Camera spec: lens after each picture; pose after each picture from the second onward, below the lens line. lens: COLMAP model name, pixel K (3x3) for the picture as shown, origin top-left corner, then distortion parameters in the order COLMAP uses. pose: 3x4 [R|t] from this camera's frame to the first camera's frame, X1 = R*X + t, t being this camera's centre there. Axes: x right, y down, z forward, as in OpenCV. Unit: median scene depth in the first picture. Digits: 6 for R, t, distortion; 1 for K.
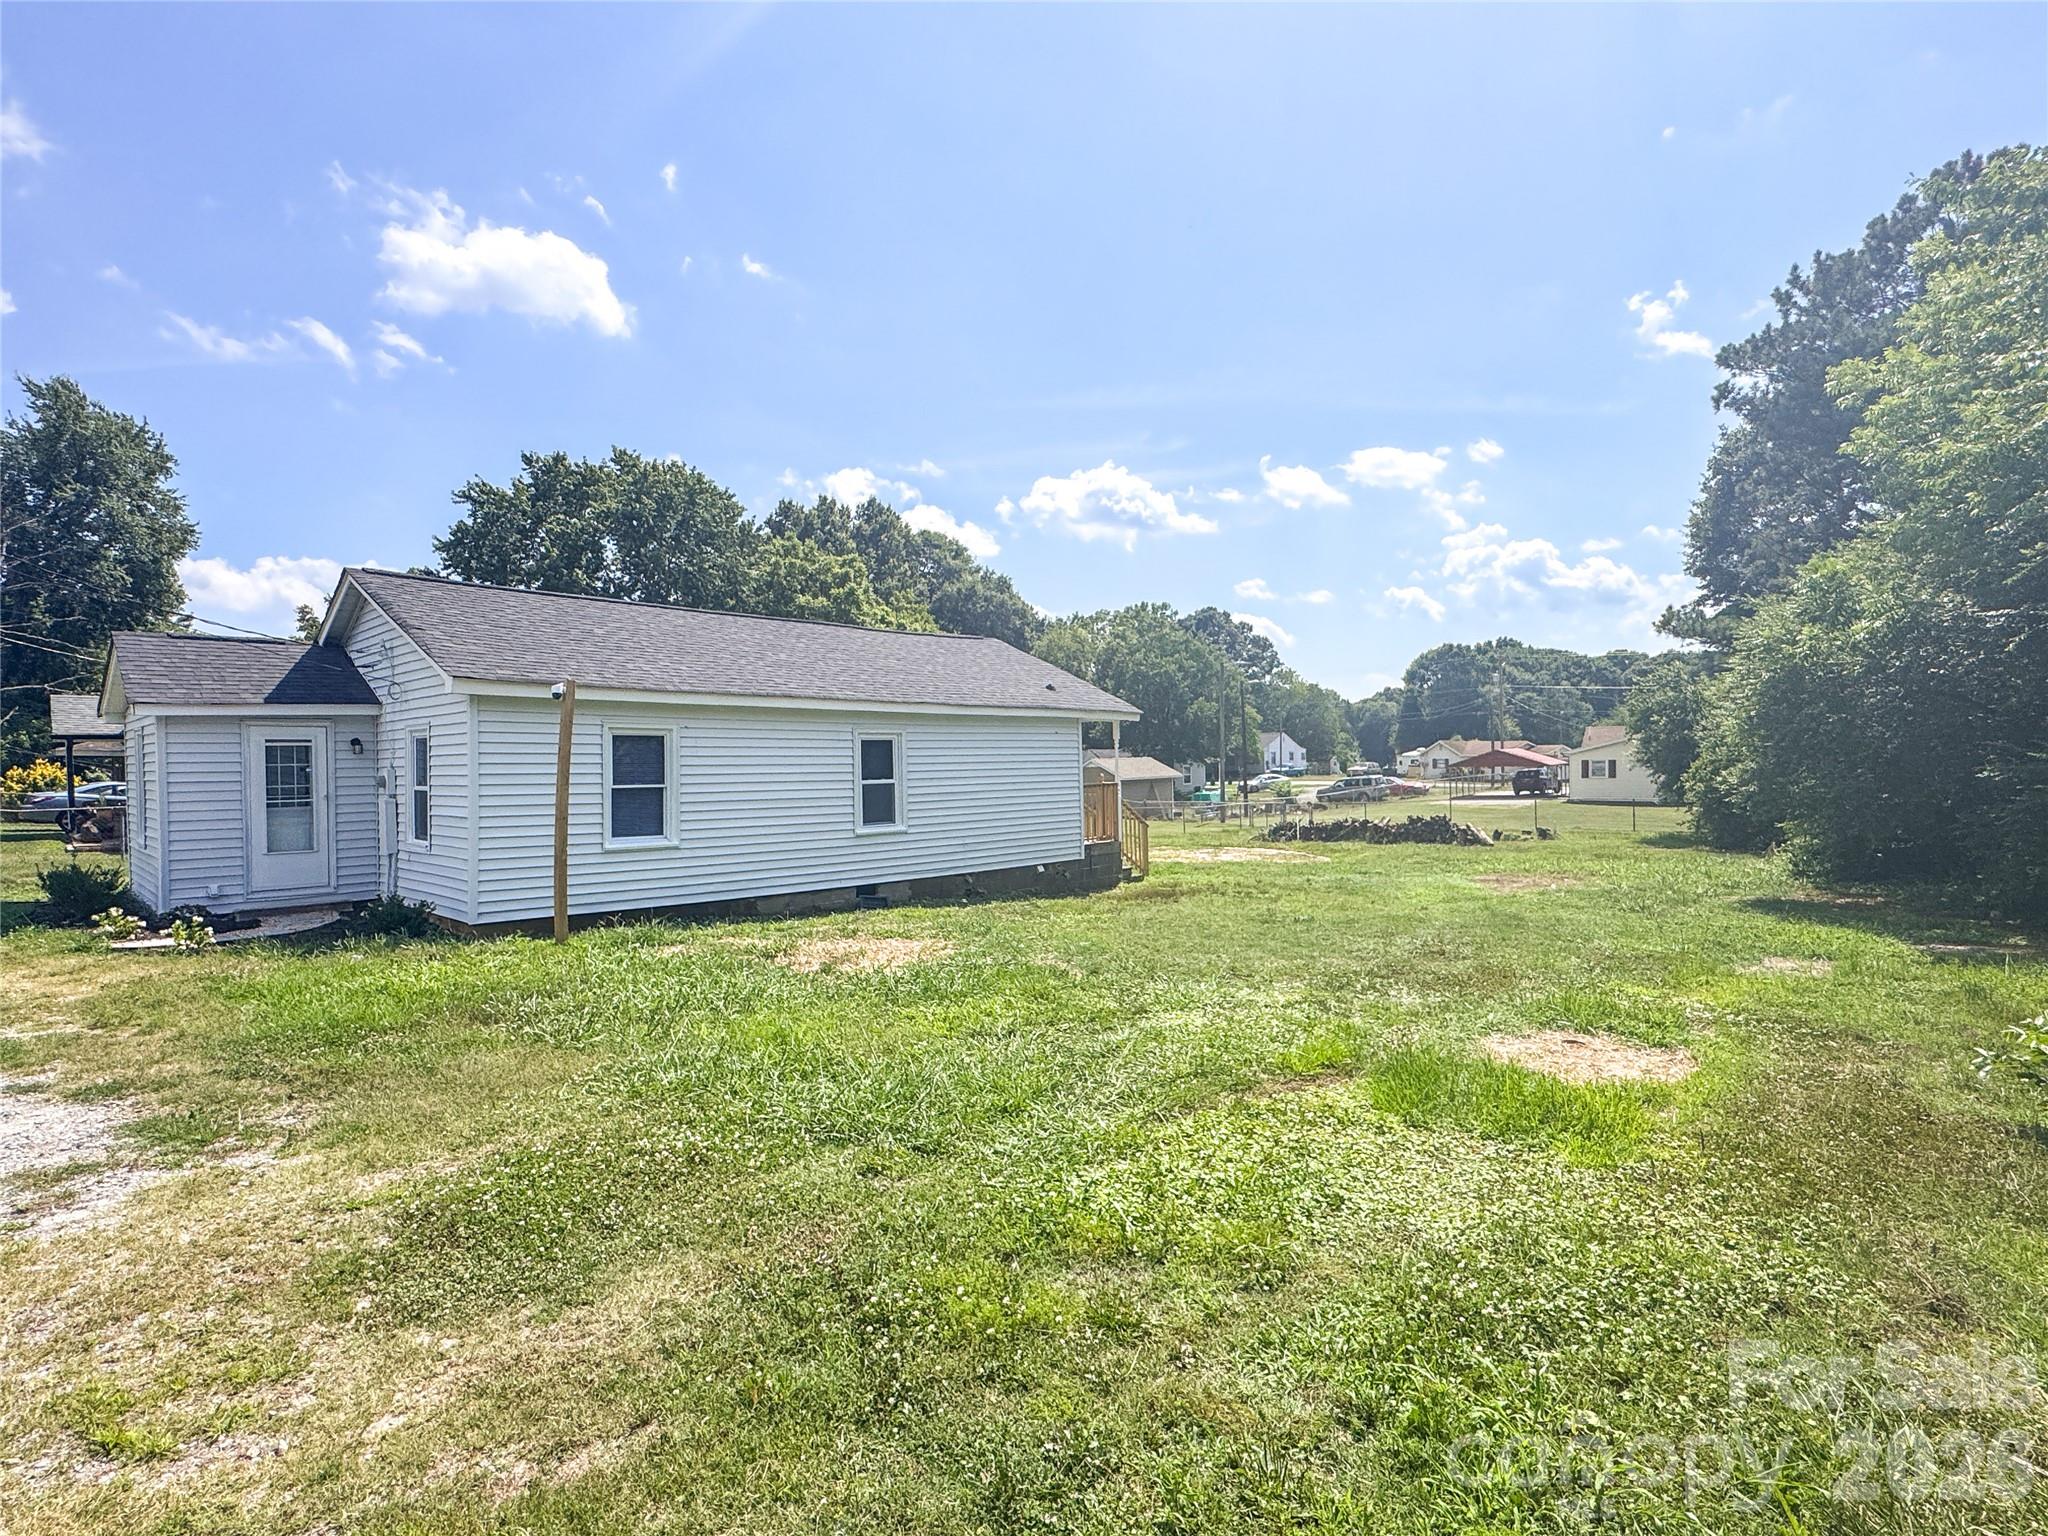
lens RADIAL K [[1045.7, 0, 1024.0], [0, 1045.7, 768.0], [0, 0, 1]] dist [-0.002069, -0.000467]
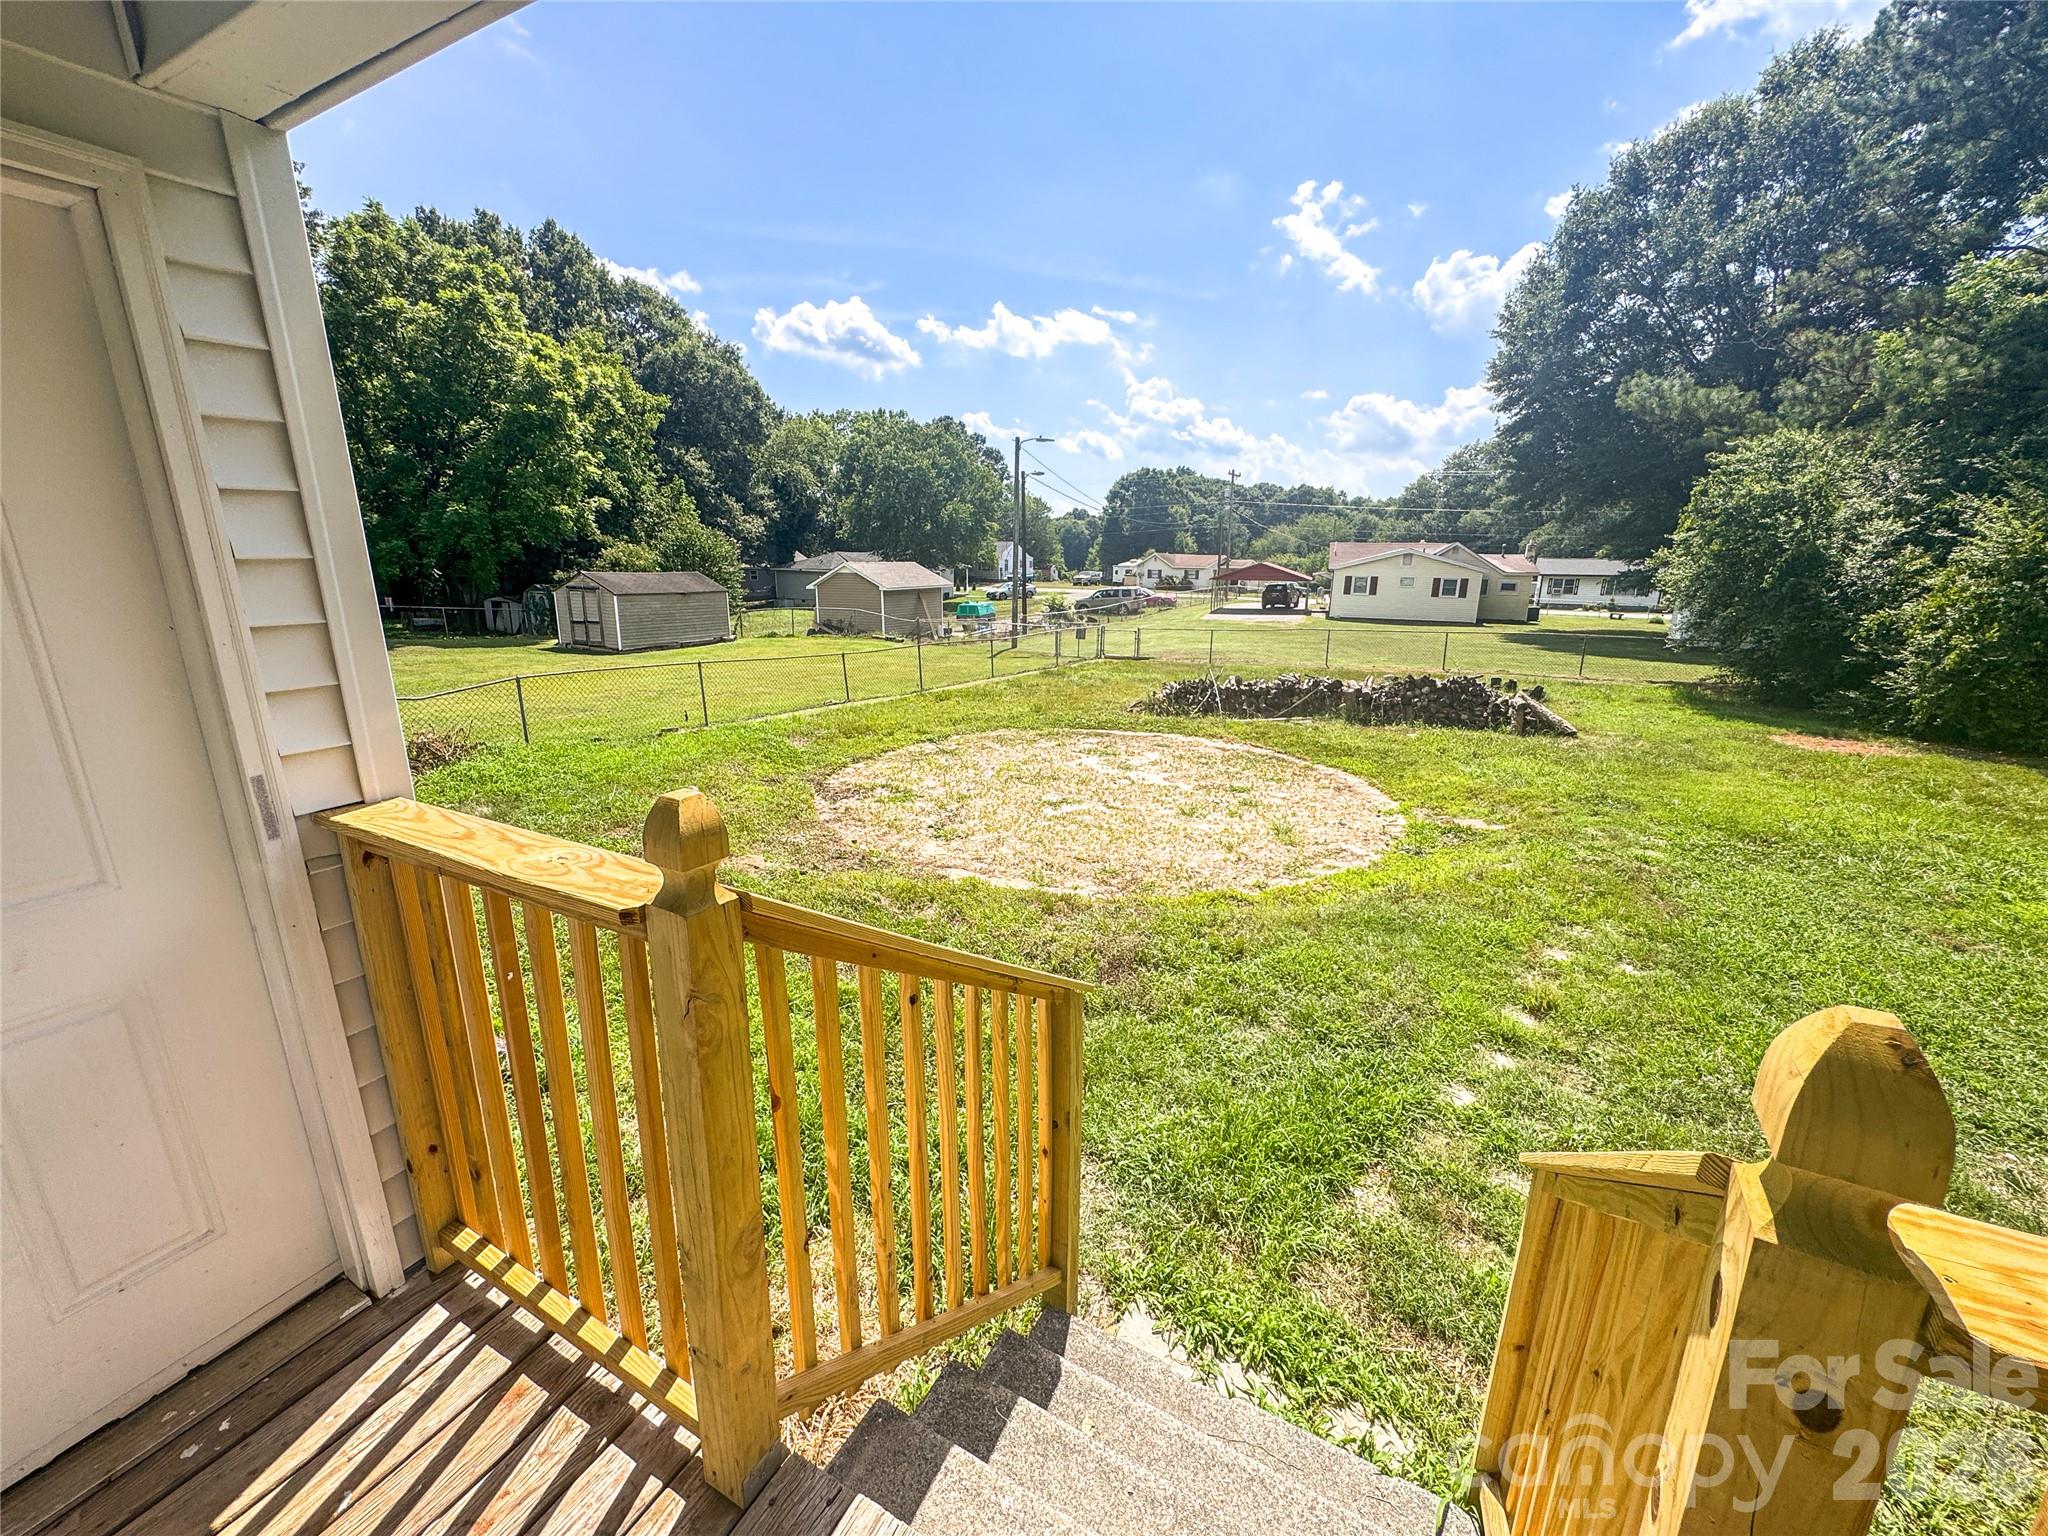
lens RADIAL K [[810.4, 0, 1024.0], [0, 810.4, 768.0], [0, 0, 1]] dist [-0.000320, 0.000036]
pose [[0.957911, -0.046297, 0.283308, 0.011810], [-0.022046, 0.972130, 0.233405, -0.003165], [-0.286218, -0.229827, 0.930193, 0.326387]]
